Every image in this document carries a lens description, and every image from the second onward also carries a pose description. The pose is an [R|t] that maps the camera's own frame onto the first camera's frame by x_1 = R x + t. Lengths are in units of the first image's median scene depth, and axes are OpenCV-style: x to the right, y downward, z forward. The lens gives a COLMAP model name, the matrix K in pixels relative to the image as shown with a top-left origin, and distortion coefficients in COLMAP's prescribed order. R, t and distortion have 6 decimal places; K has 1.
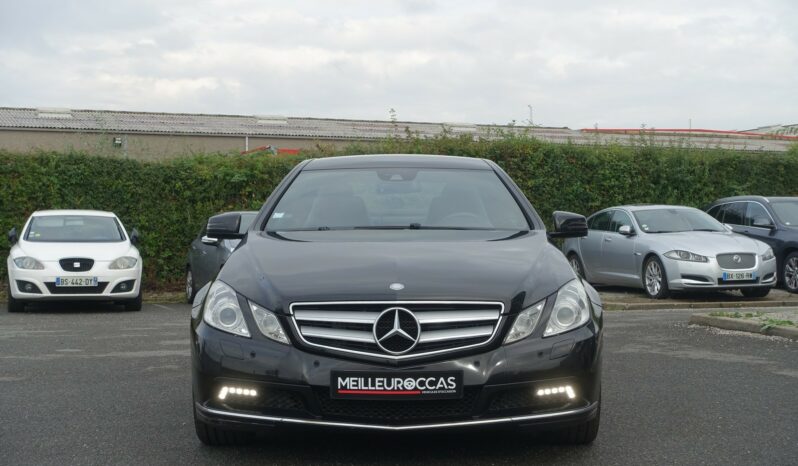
lens RADIAL K [[1299.0, 0, 401.2], [0, 1299.0, 231.8], [0, 0, 1]] dist [-0.141980, 0.000000]
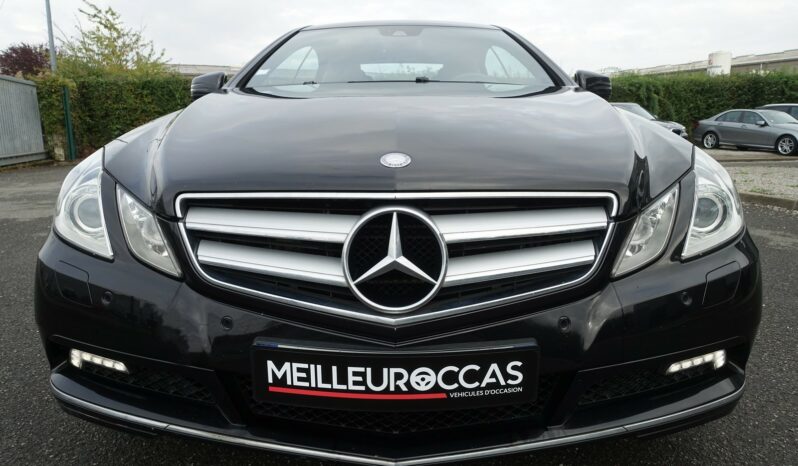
lens RADIAL K [[558.8, 0, 400.8], [0, 558.8, 232.0], [0, 0, 1]] dist [-0.015163, 0.000785]
pose [[0.999973, 0.001083, -0.007305, 0.000139], [0.000294, 0.982557, 0.185959, 0.030271], [0.007379, -0.185956, 0.982530, 0.794825]]
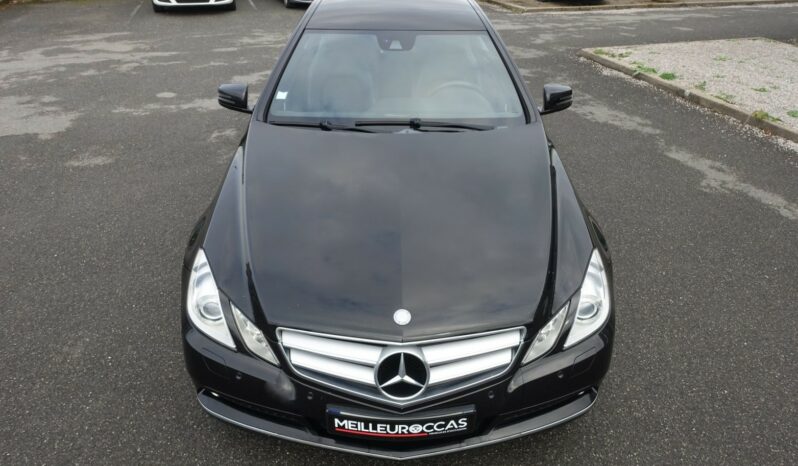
lens RADIAL K [[558.8, 0, 400.8], [0, 558.8, 235.0], [0, 0, 1]] dist [-0.015163, 0.000785]
pose [[0.999734, 0.004662, 0.022567, -0.012493], [-0.015468, 0.861685, 0.507207, -0.183442], [-0.017081, -0.507422, 0.861529, 0.717598]]
